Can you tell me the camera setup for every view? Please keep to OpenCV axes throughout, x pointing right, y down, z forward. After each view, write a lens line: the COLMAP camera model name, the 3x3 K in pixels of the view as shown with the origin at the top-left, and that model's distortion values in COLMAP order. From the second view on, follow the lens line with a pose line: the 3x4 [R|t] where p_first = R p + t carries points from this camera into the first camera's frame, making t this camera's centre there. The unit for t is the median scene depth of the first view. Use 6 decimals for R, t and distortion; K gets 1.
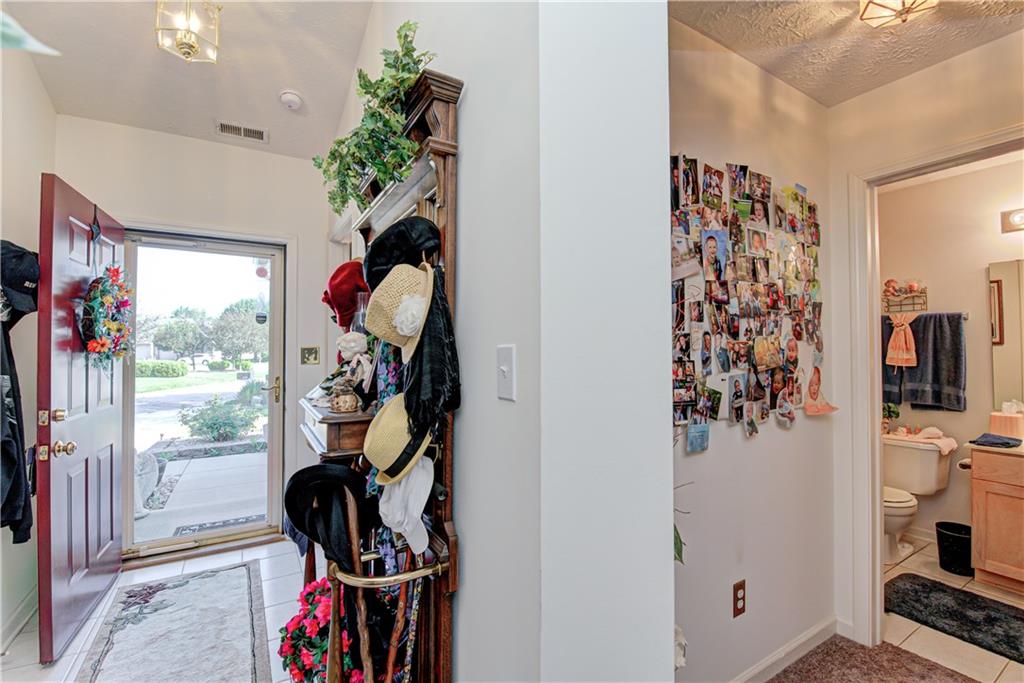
lens RADIAL K [[443.5, 0, 514.9], [0, 443.5, 342.8], [0, 0, 1]] dist [-0.003038, -0.008980]
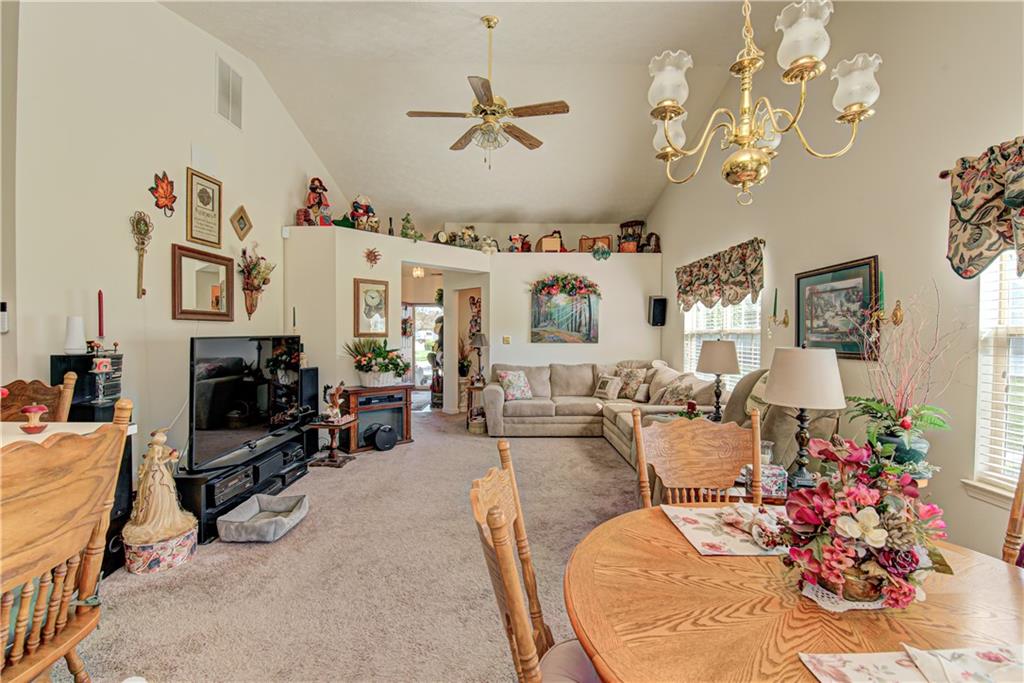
lens RADIAL K [[443.5, 0, 516.6], [0, 443.5, 339.4], [0, 0, 1]] dist [-0.003038, -0.008980]
pose [[0.870856, 0.014017, -0.491339, 2.154076], [0.000749, 0.999554, 0.029844, -0.068551], [0.491538, -0.026357, 0.870457, -2.284208]]
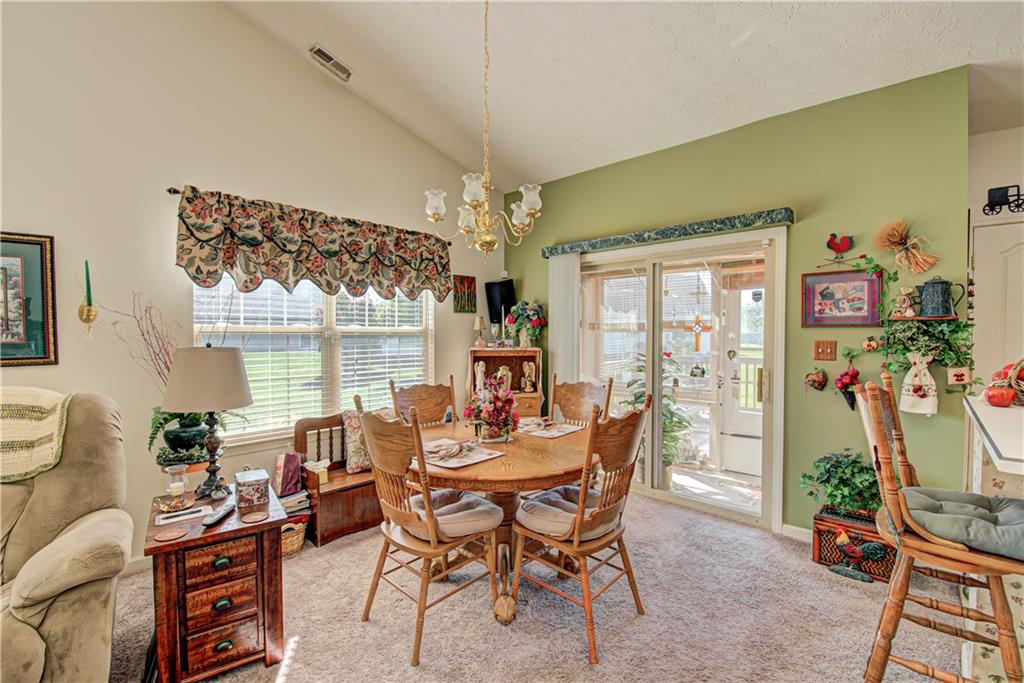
lens RADIAL K [[443.5, 0, 512.2], [0, 443.5, 340.8], [0, 0, 1]] dist [-0.003038, -0.008980]
pose [[-0.299145, -0.016703, 0.954061, 1.185006], [-0.013057, 0.999825, 0.013410, -0.053788], [-0.954118, -0.008445, -0.299311, -1.456645]]
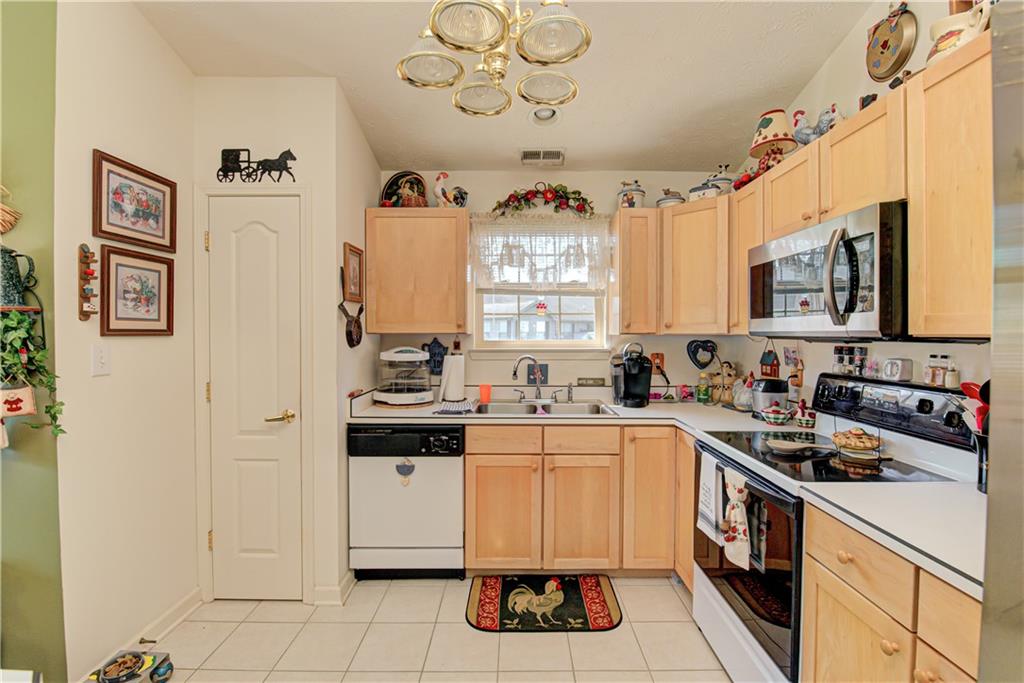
lens RADIAL K [[443.5, 0, 513.9], [0, 443.5, 338.4], [0, 0, 1]] dist [-0.003038, -0.008980]
pose [[-0.863923, -0.006551, 0.503582, 0.913987], [-0.005734, 0.999979, 0.003172, -0.069673], [-0.503592, -0.000147, -0.863942, -2.548478]]
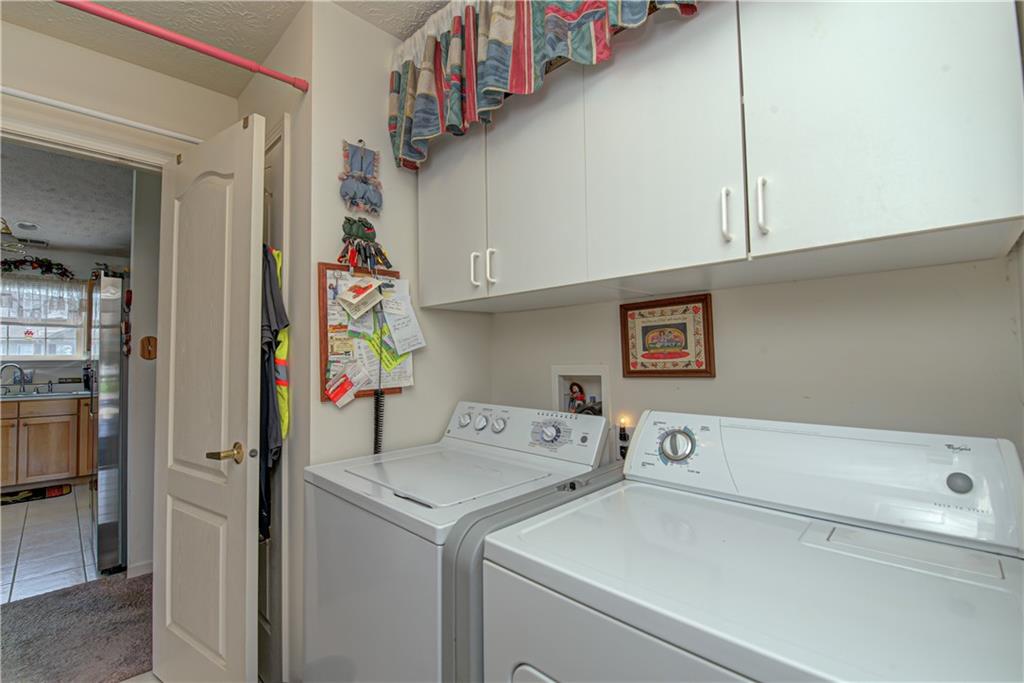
lens RADIAL K [[443.5, 0, 514.9], [0, 443.5, 340.6], [0, 0, 1]] dist [-0.003038, -0.008980]
pose [[-0.963519, 0.007757, -0.267529, -0.103388], [0.022135, 0.998465, -0.050772, 0.022771], [0.266724, -0.054842, -0.962211, -1.216586]]
